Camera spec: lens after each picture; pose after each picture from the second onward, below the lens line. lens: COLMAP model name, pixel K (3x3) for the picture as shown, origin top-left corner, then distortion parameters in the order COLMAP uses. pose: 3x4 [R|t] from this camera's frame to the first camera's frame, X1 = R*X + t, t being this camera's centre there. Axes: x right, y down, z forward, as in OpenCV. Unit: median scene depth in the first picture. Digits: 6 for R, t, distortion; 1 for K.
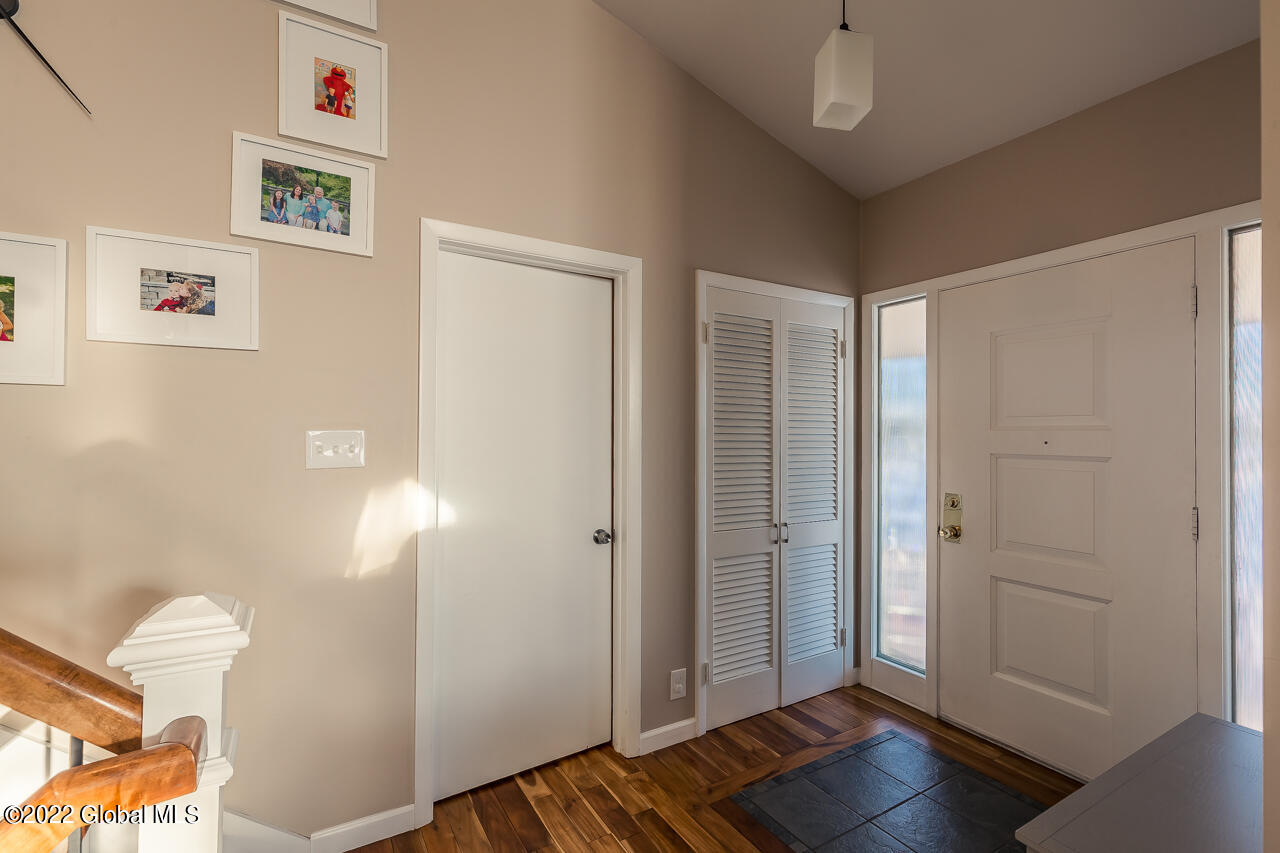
lens RADIAL K [[580.2, 0, 639.6], [0, 580.2, 433.4], [0, 0, 1]] dist [0.004614, -0.000396]
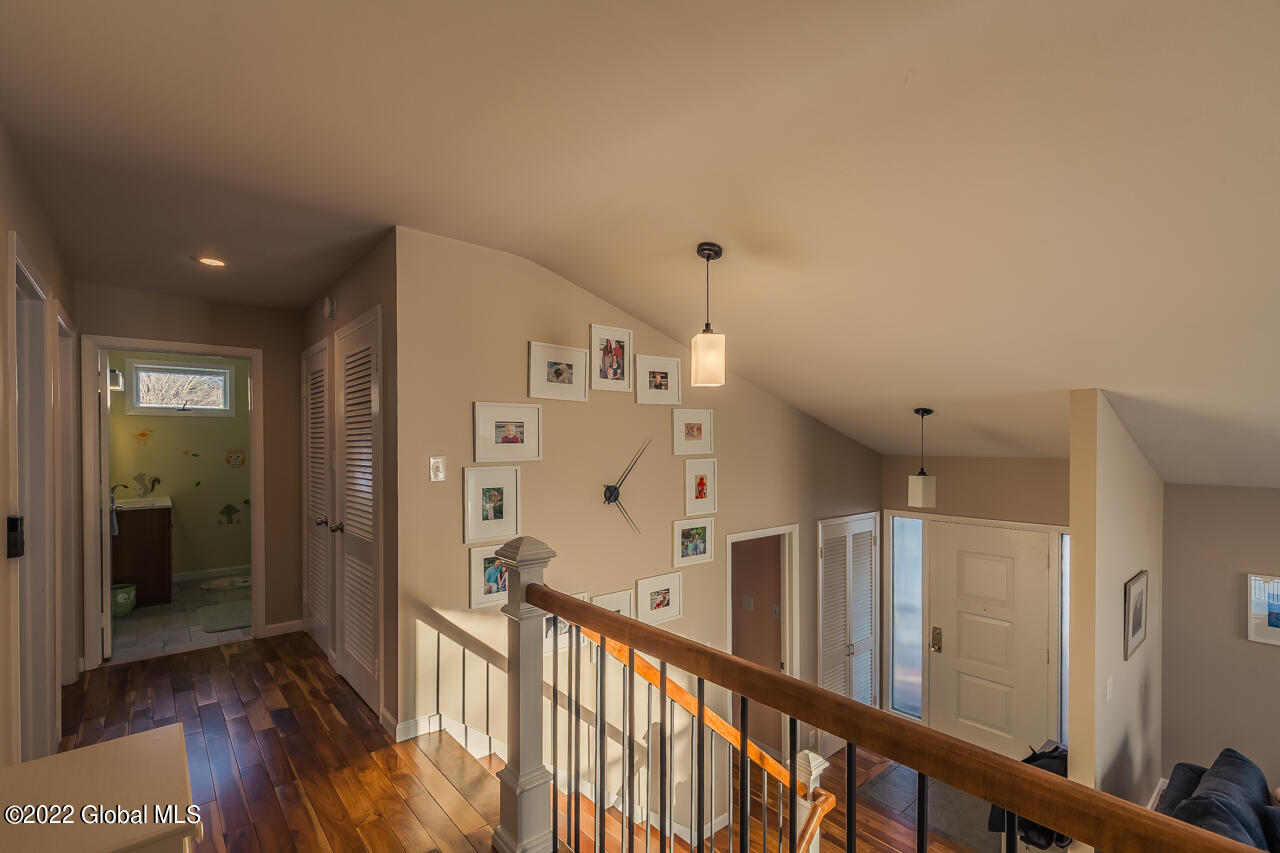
lens RADIAL K [[580.2, 0, 642.6], [0, 580.2, 447.6], [0, 0, 1]] dist [0.004614, -0.000396]
pose [[0.985491, -0.007978, 0.169540, -1.078163], [0.006070, 0.999912, 0.011768, -0.749194], [-0.169619, -0.010568, 0.985453, -1.058098]]
